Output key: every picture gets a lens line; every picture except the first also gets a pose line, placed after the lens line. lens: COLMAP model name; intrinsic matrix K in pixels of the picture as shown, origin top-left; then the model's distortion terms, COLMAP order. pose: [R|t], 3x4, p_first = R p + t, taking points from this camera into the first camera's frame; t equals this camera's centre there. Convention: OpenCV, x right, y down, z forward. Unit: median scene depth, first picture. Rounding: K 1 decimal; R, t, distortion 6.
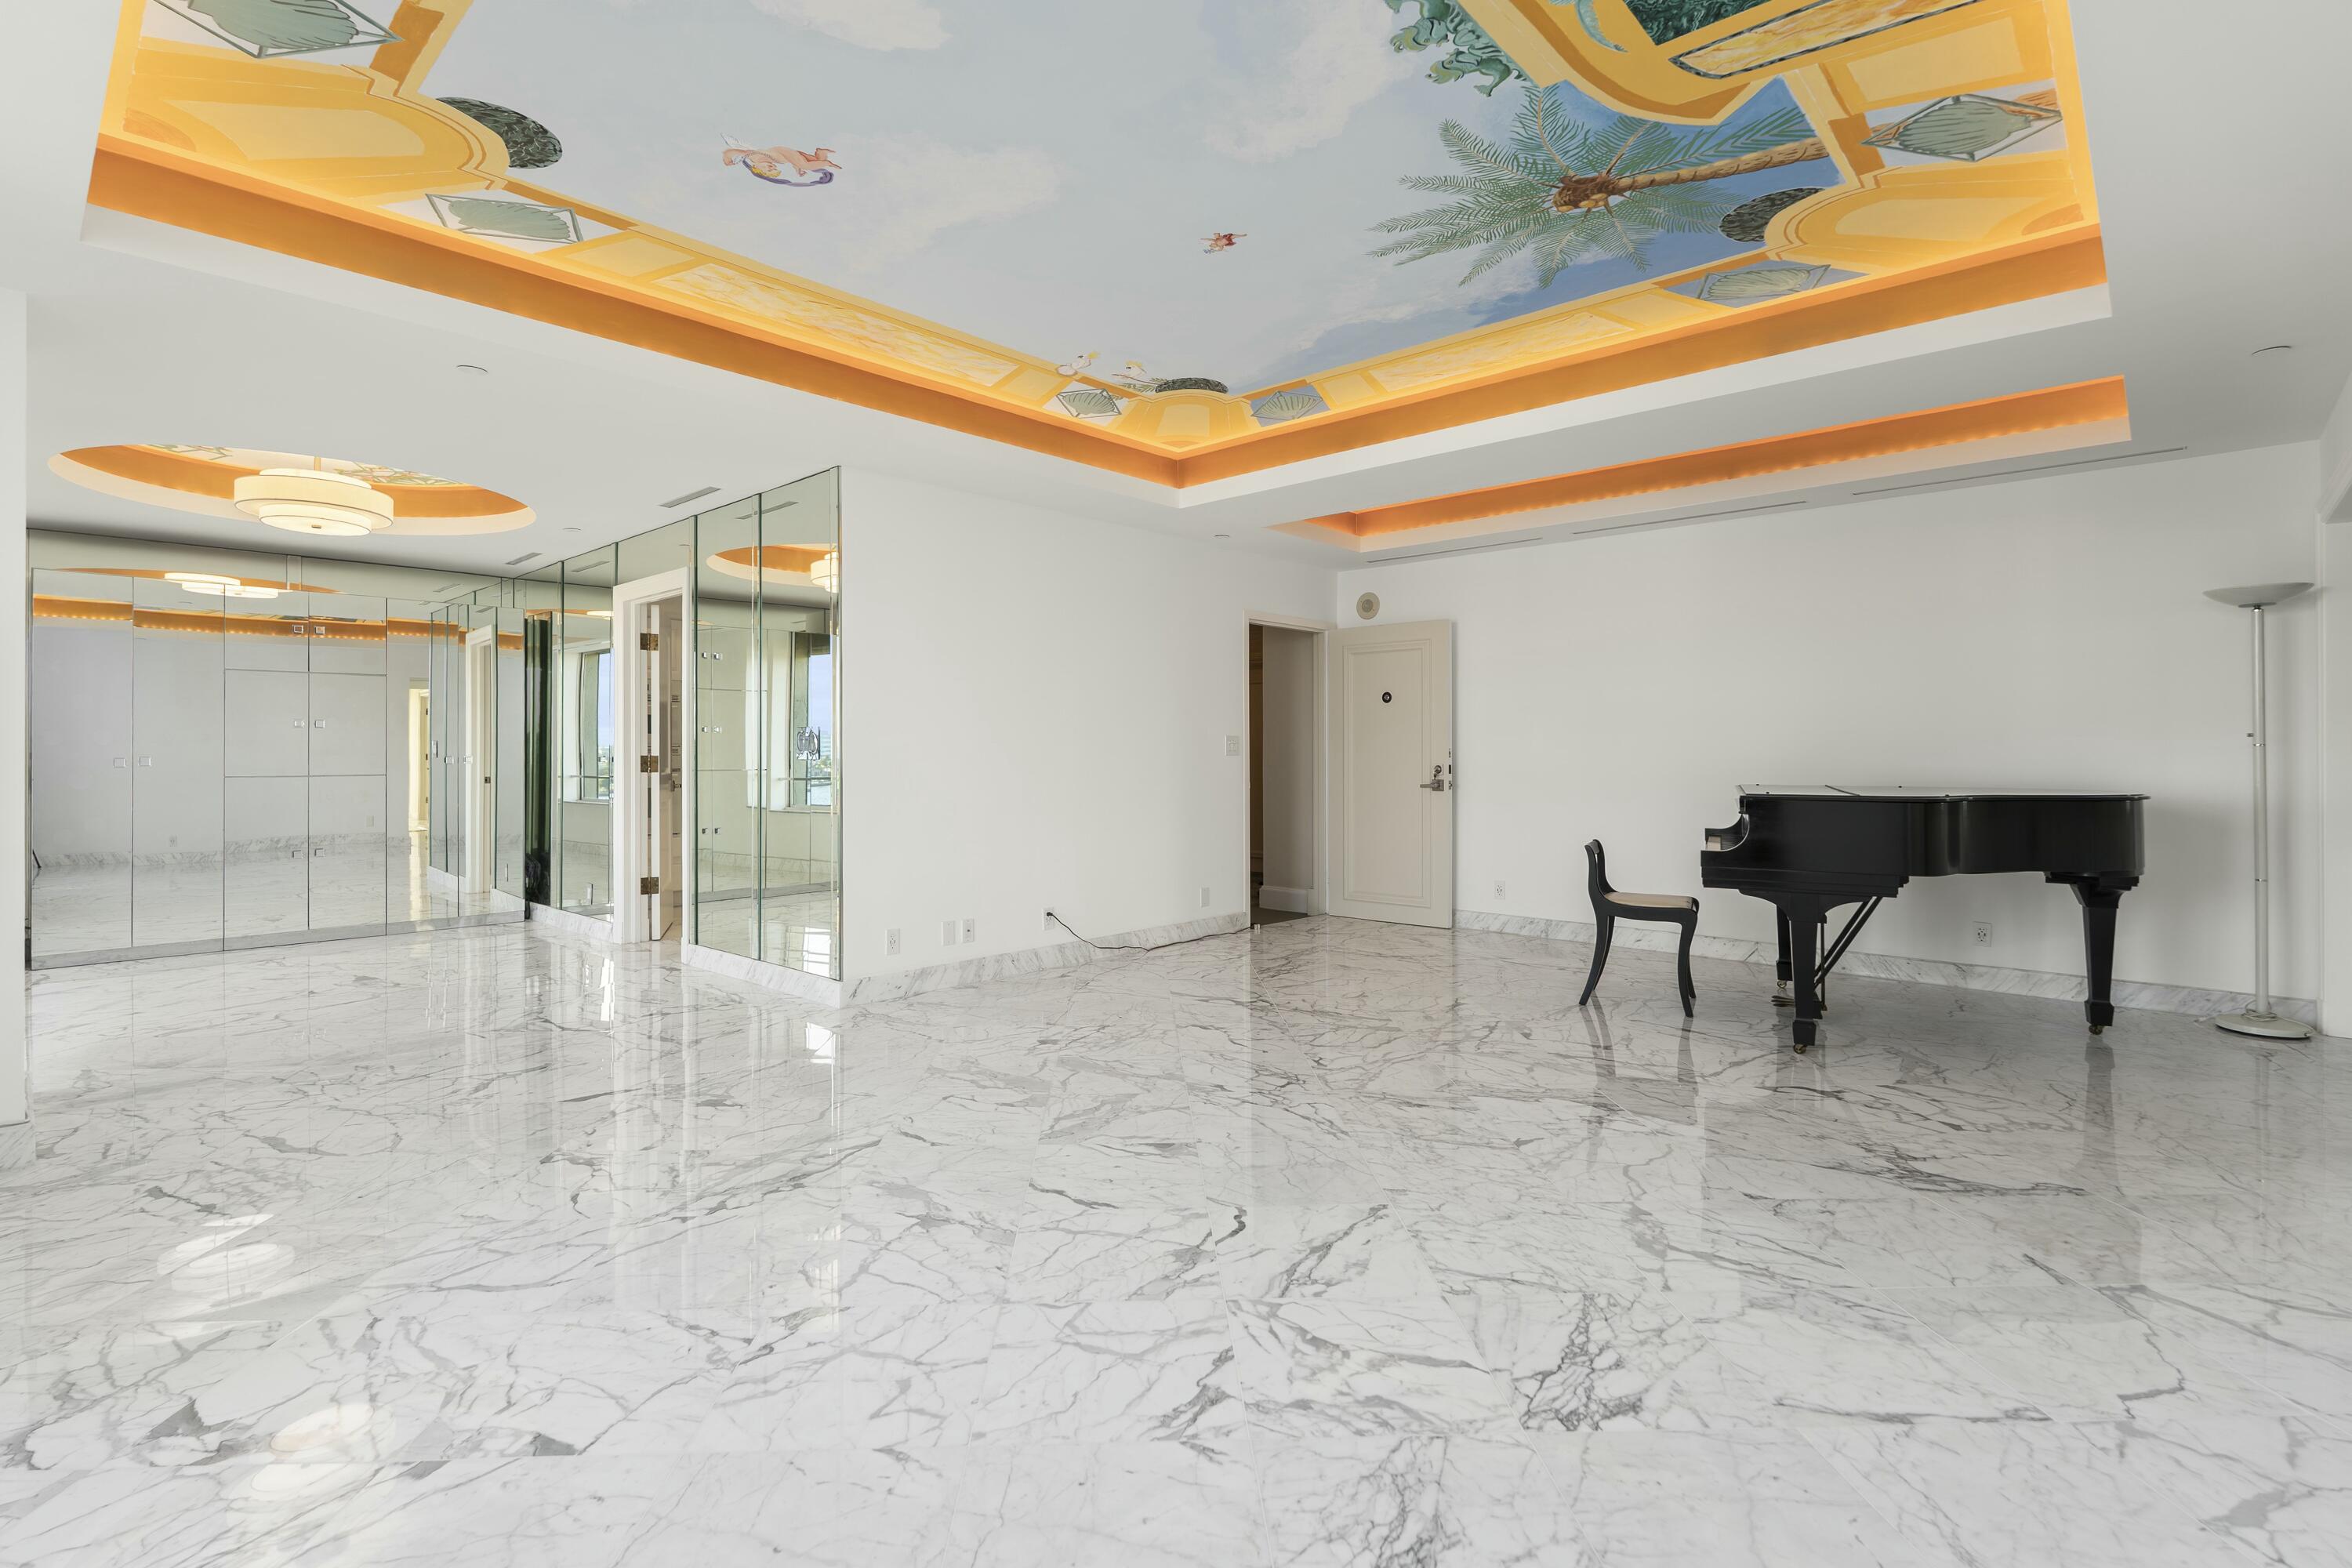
lens RADIAL K [[1088.9, 0, 1167.6], [0, 1088.9, 749.7], [0, 0, 1]] dist [-0.014492, -0.000250]
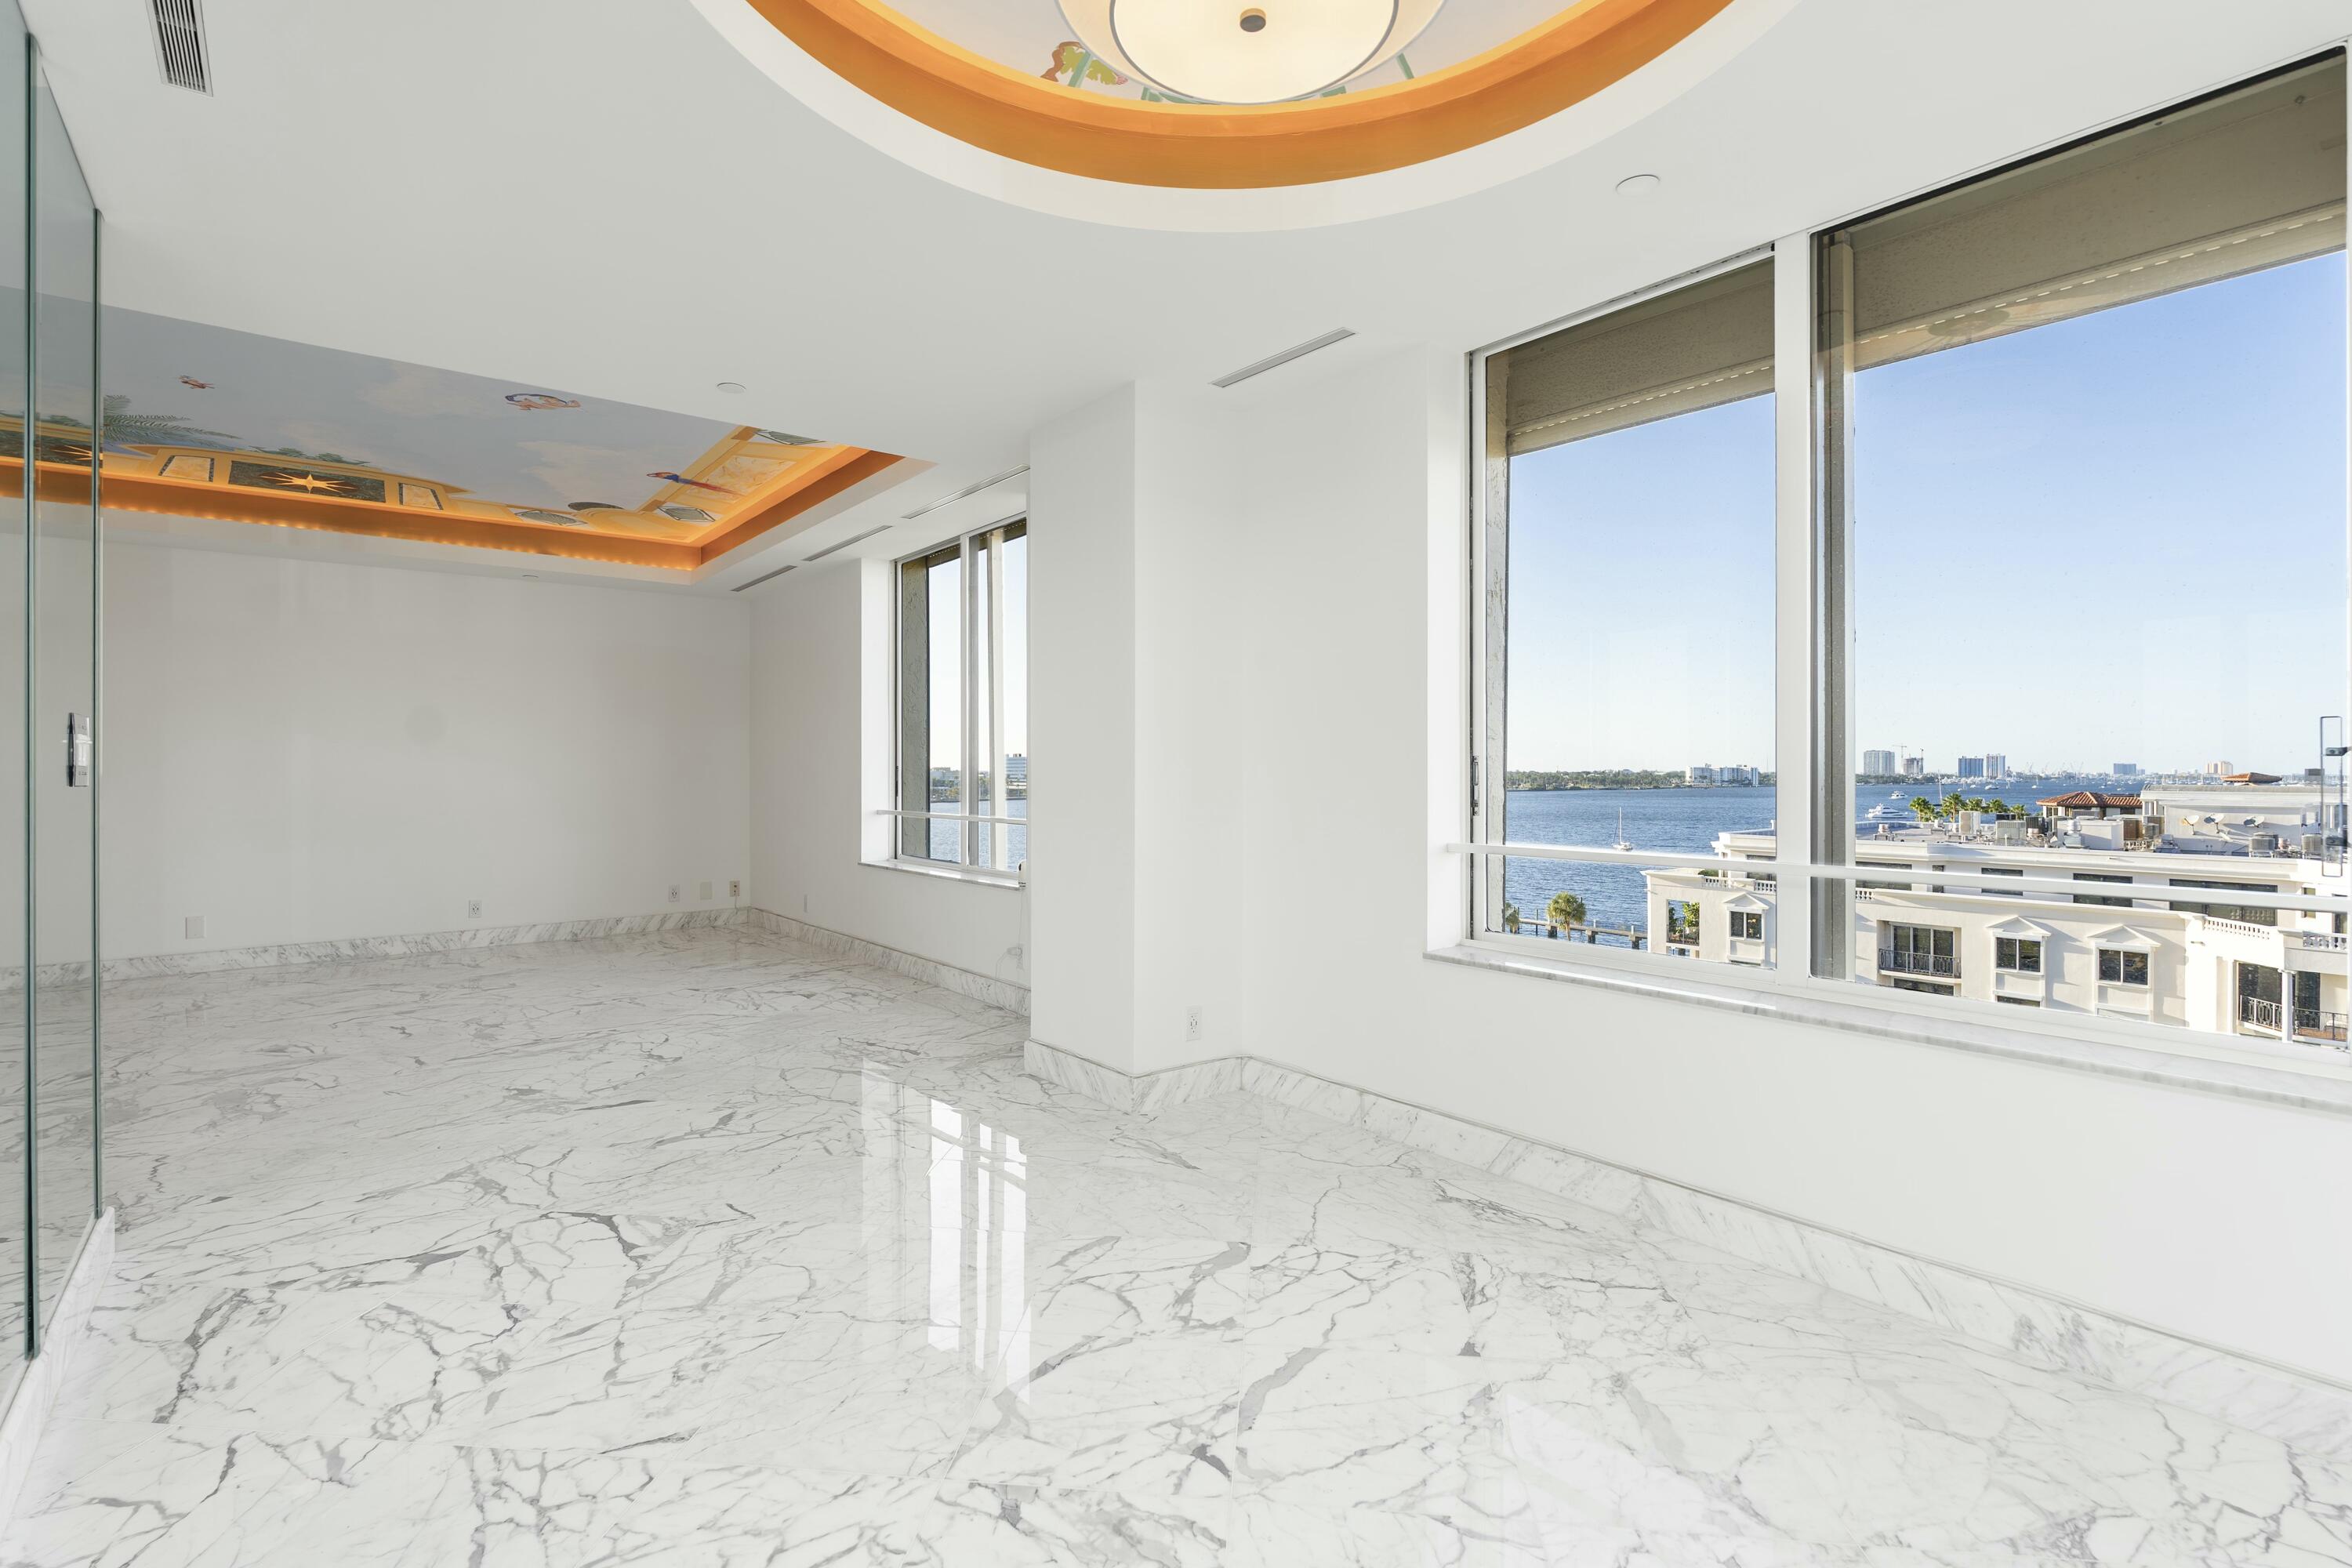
lens RADIAL K [[1083.9, 0, 1185.3], [0, 1083.9, 767.0], [0, 0, 1]] dist [0.003795, 0.000249]
pose [[-0.990704, 0.003224, 0.135998, -1.299585], [0.001981, 0.999955, -0.009270, 0.006119], [-0.136022, -0.008914, -0.990666, 2.110378]]
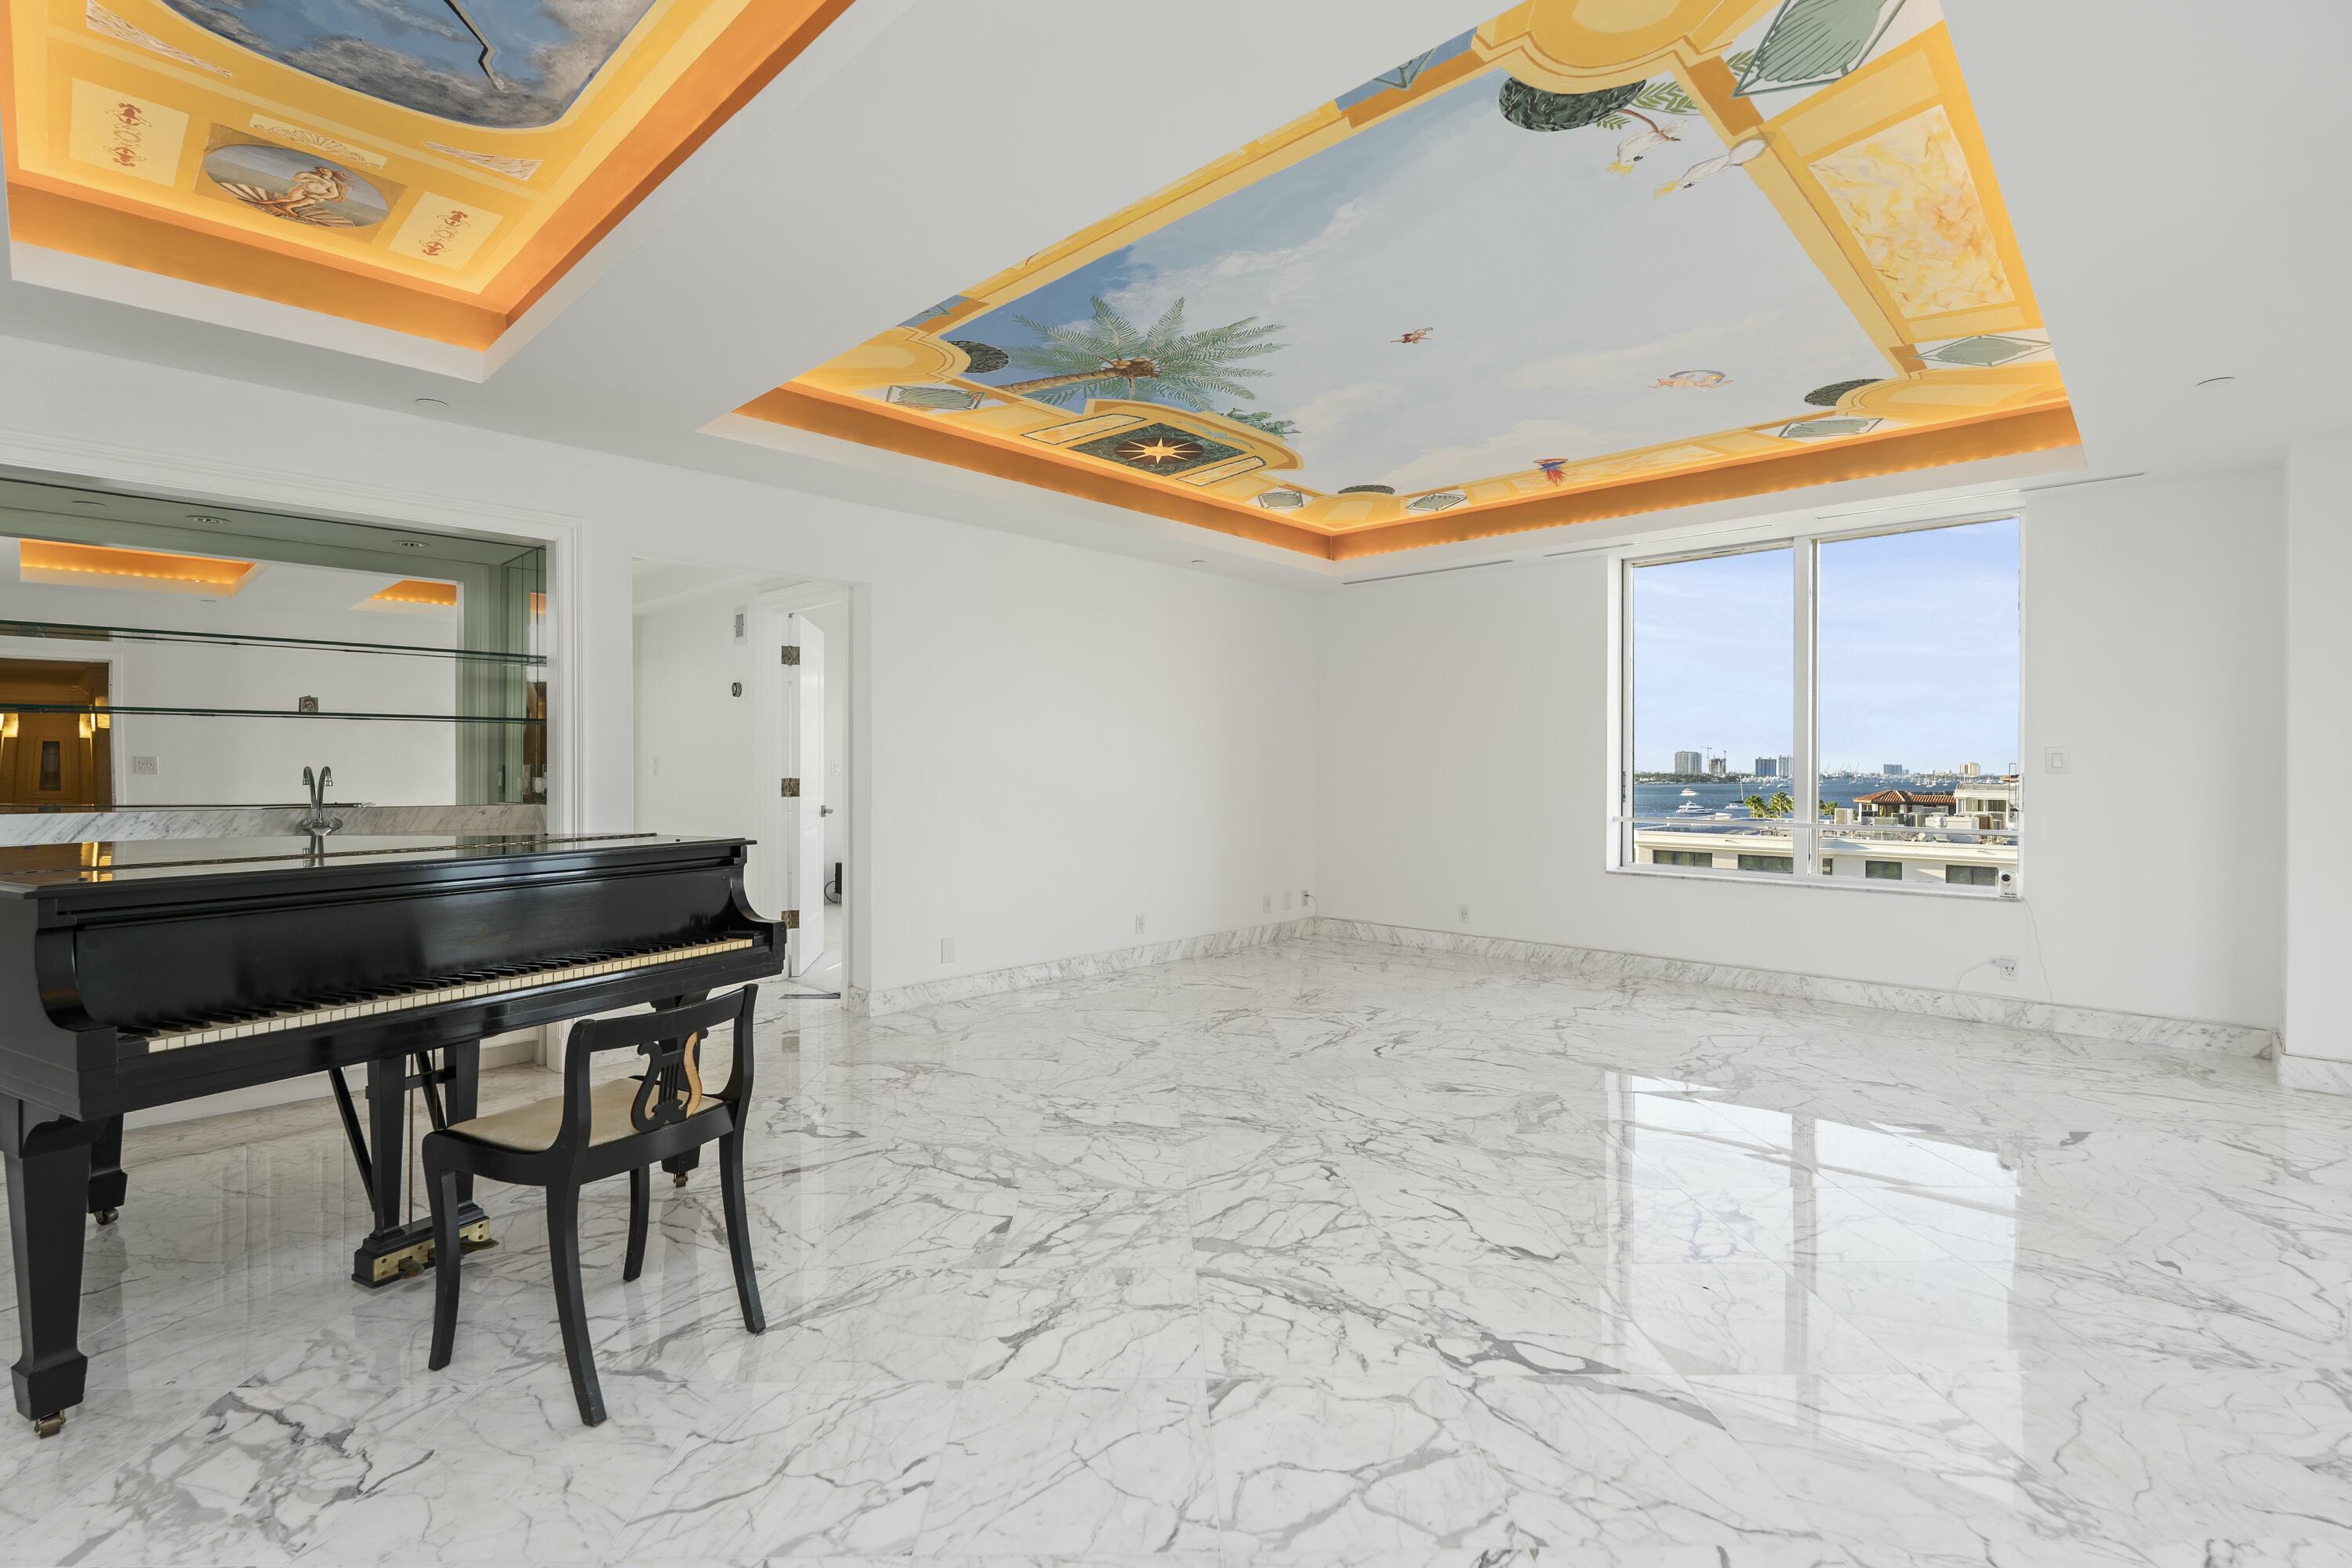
lens RADIAL K [[1088.9, 0, 1167.6], [0, 1088.9, 749.7], [0, 0, 1]] dist [-0.014492, -0.000250]
pose [[-0.999900, -0.001685, 0.014027, 0.291990], [-0.001994, 0.999754, -0.022099, -0.004225], [-0.013986, -0.022125, -0.999657, 2.126697]]
